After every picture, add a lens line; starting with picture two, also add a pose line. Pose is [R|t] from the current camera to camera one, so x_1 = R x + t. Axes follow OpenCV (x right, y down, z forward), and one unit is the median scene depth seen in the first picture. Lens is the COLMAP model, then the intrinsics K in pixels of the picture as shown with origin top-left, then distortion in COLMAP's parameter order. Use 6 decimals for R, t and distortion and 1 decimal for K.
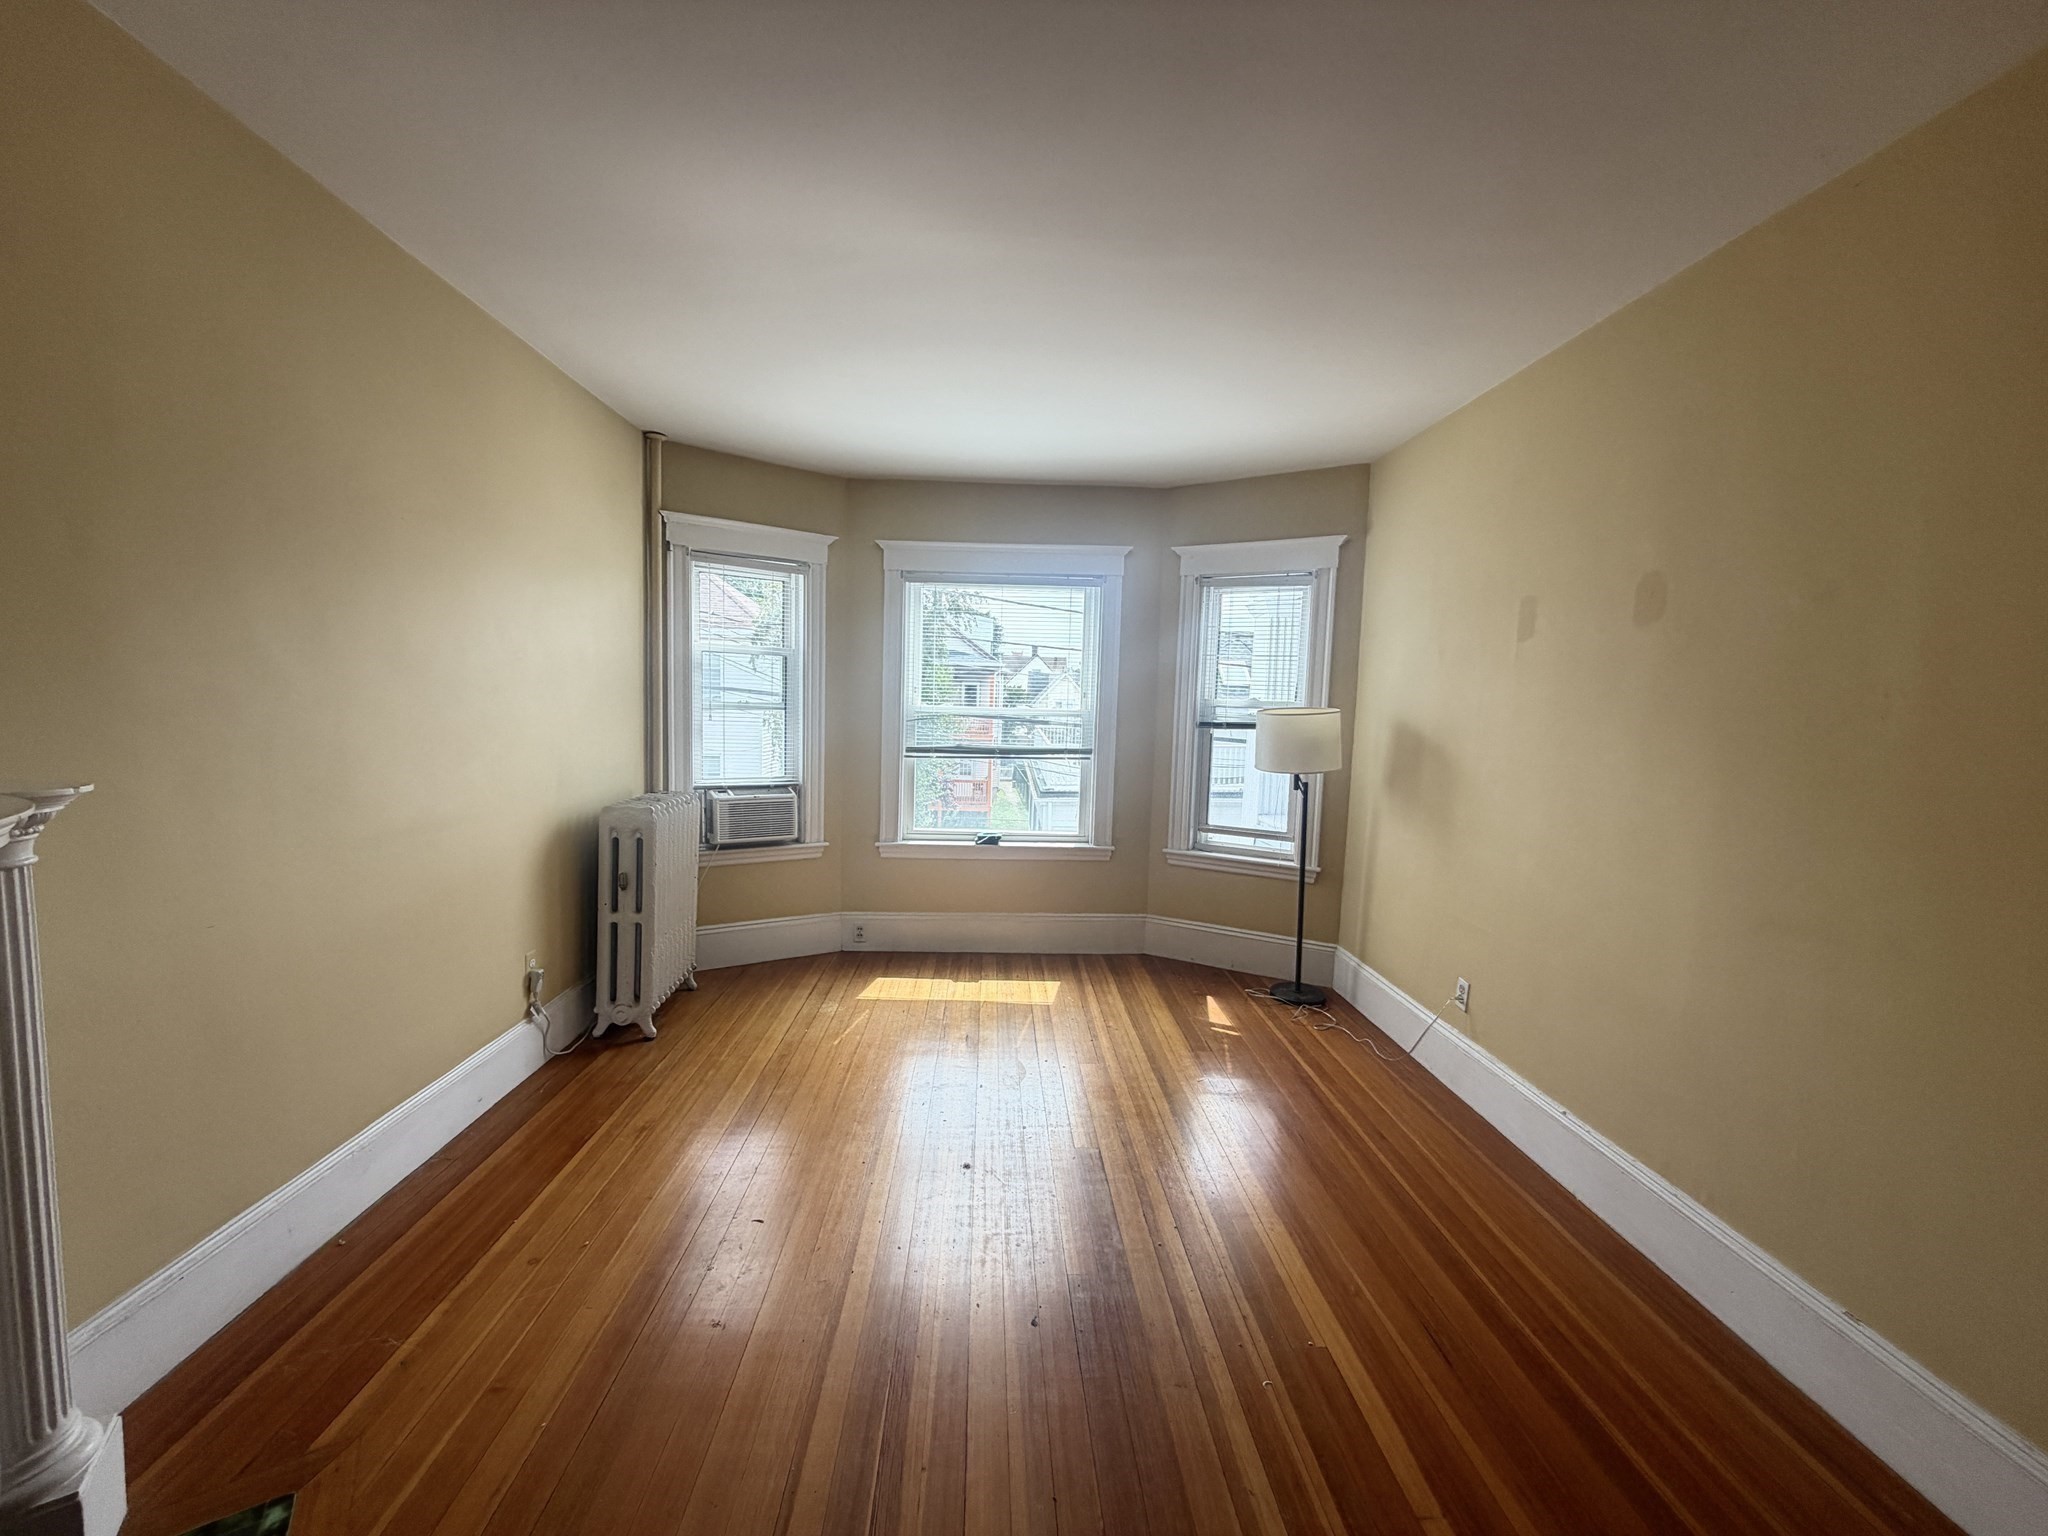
lens RADIAL K [[816.6, 0, 1020.5], [0, 816.6, 757.1], [0, 0, 1]] dist [-0.004193, -0.000322]
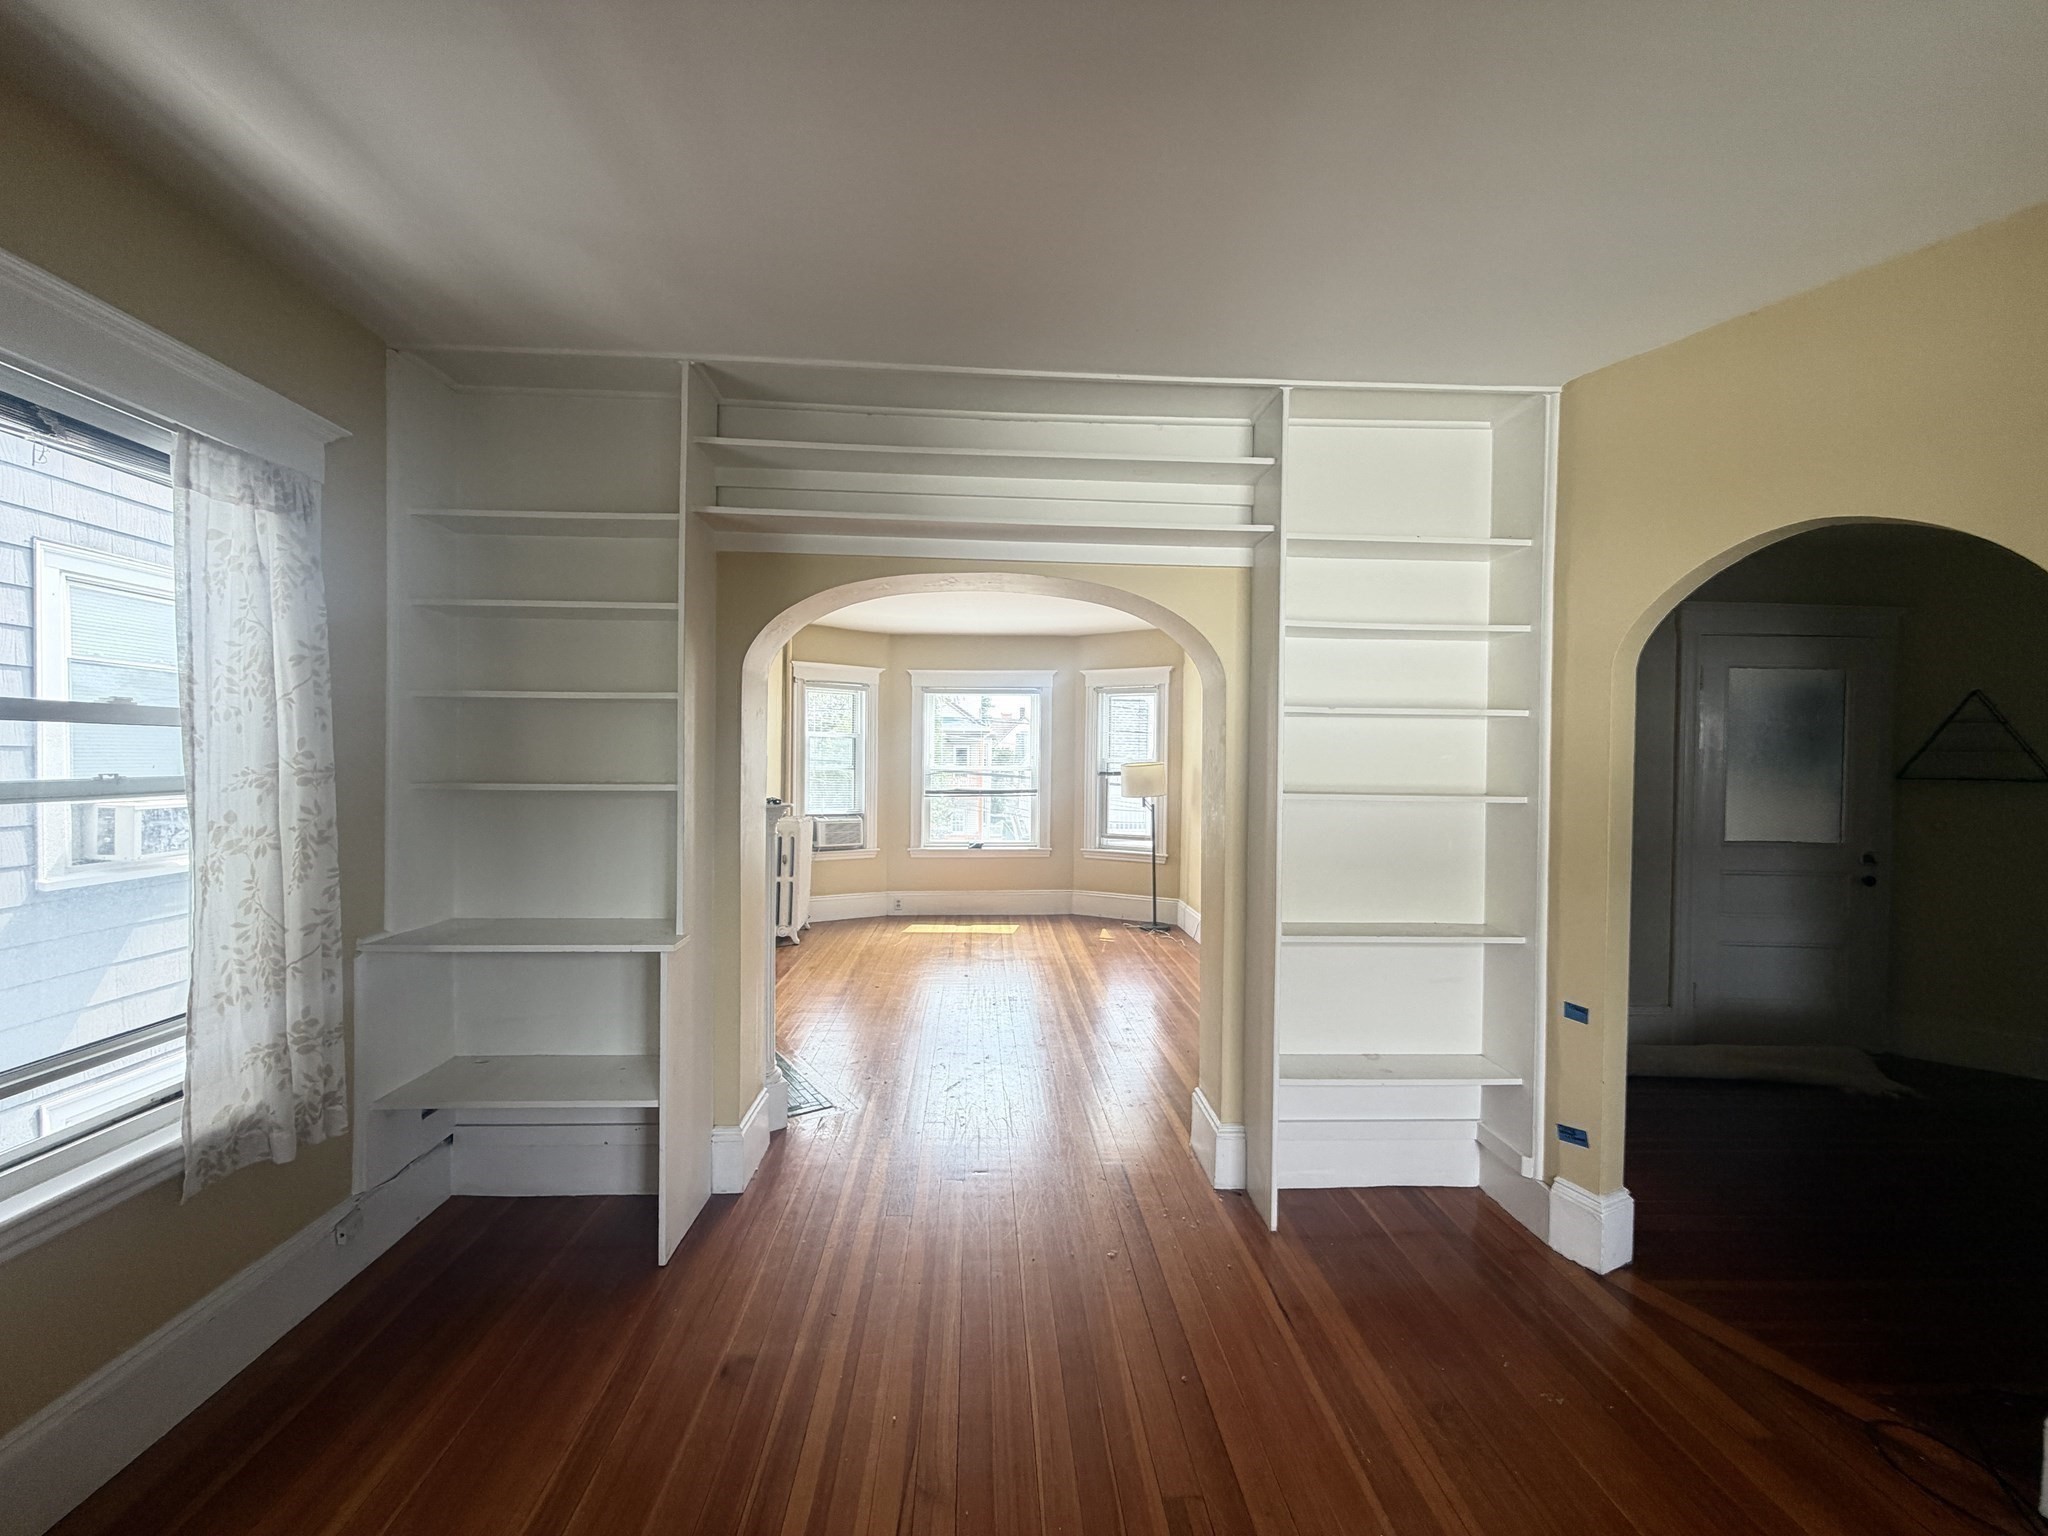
lens RADIAL K [[816.6, 0, 1017.3], [0, 816.6, 776.9], [0, 0, 1]] dist [-0.004193, -0.000322]
pose [[0.999824, -0.017767, 0.006108, 0.039022], [0.018037, 0.998703, -0.047605, 0.044224], [-0.005254, 0.047707, 0.998848, -0.694479]]
